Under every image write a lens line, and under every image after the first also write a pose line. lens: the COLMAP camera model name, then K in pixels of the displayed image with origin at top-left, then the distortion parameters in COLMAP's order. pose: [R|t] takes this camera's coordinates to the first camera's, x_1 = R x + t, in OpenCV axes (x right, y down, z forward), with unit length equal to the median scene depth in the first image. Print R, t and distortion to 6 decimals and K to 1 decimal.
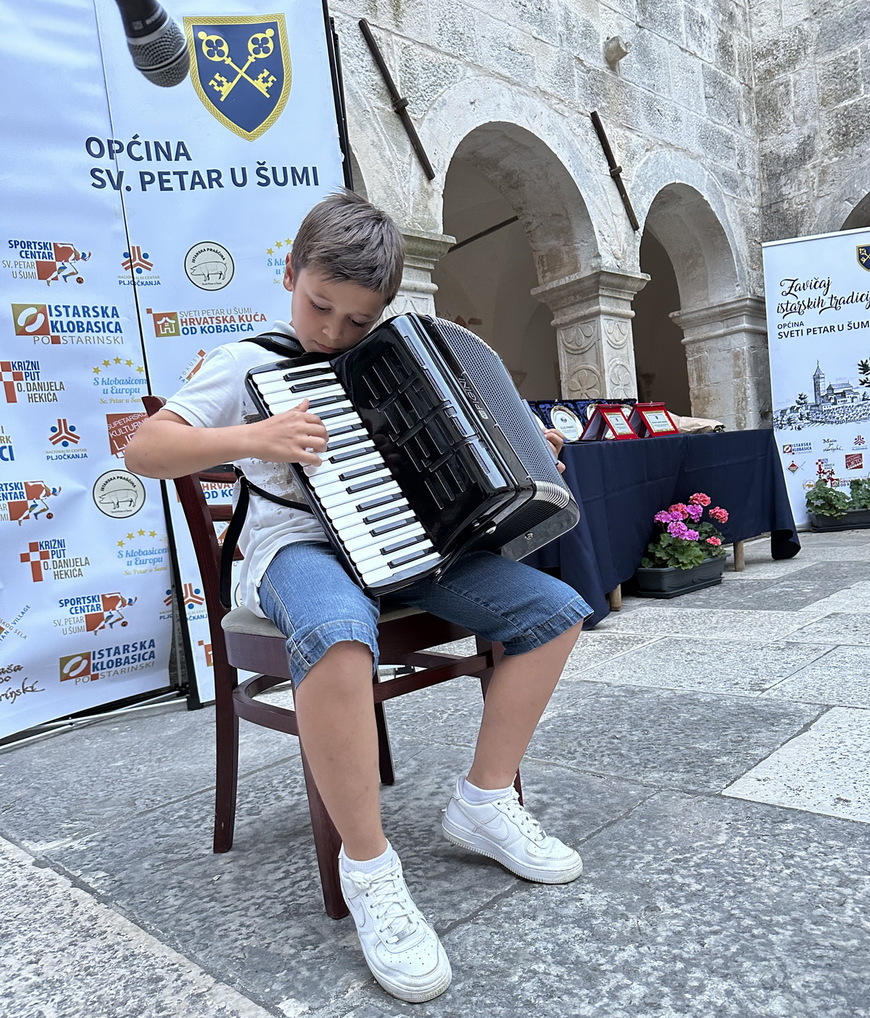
lens RADIAL K [[825.4, 0, 441.3], [0, 825.4, 578.4], [0, 0, 1]] dist [-0.001373, -0.014912]
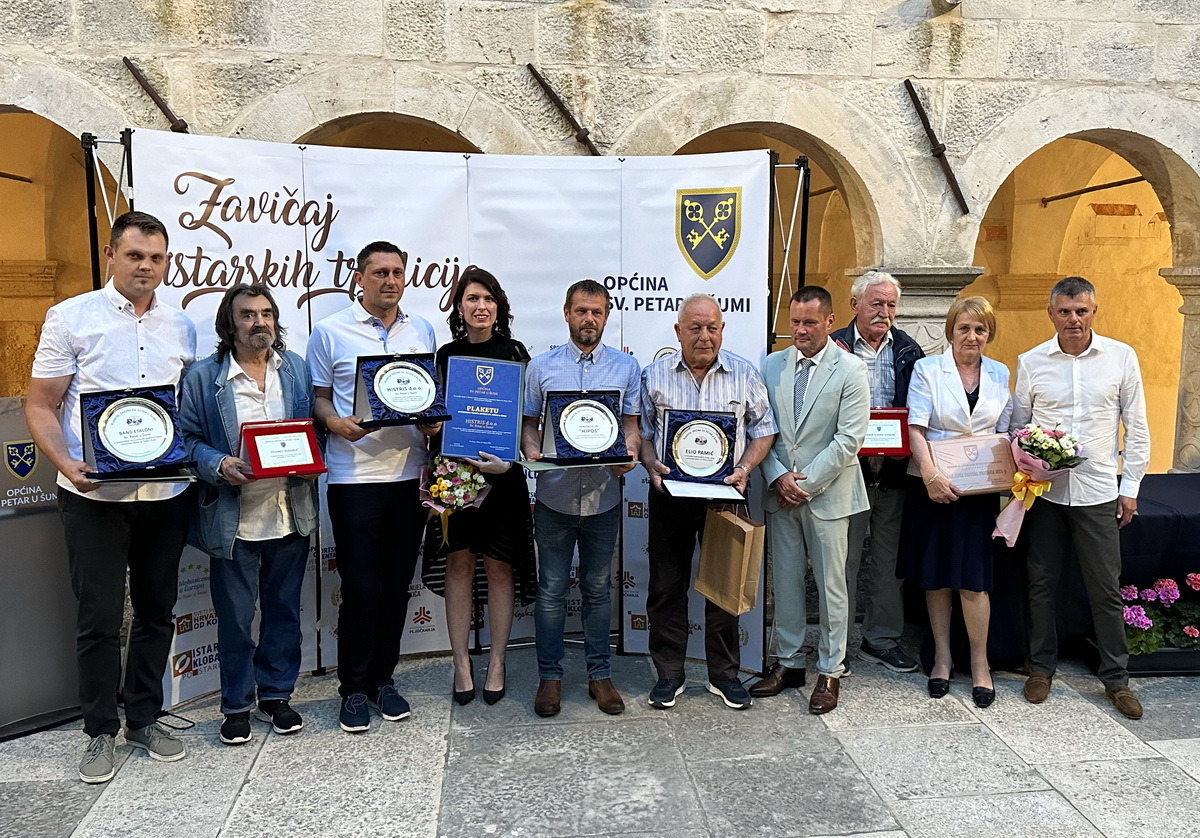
lens RADIAL K [[1132.6, 0, 653.8], [0, 1132.6, 421.5], [0, 0, 1]] dist [0.151616, -0.241475]
pose [[0.783269, 0.198635, -0.589096, 0.873374], [-0.155659, 0.980061, 0.123496, -0.517611], [0.601880, -0.005033, 0.798571, -0.584089]]
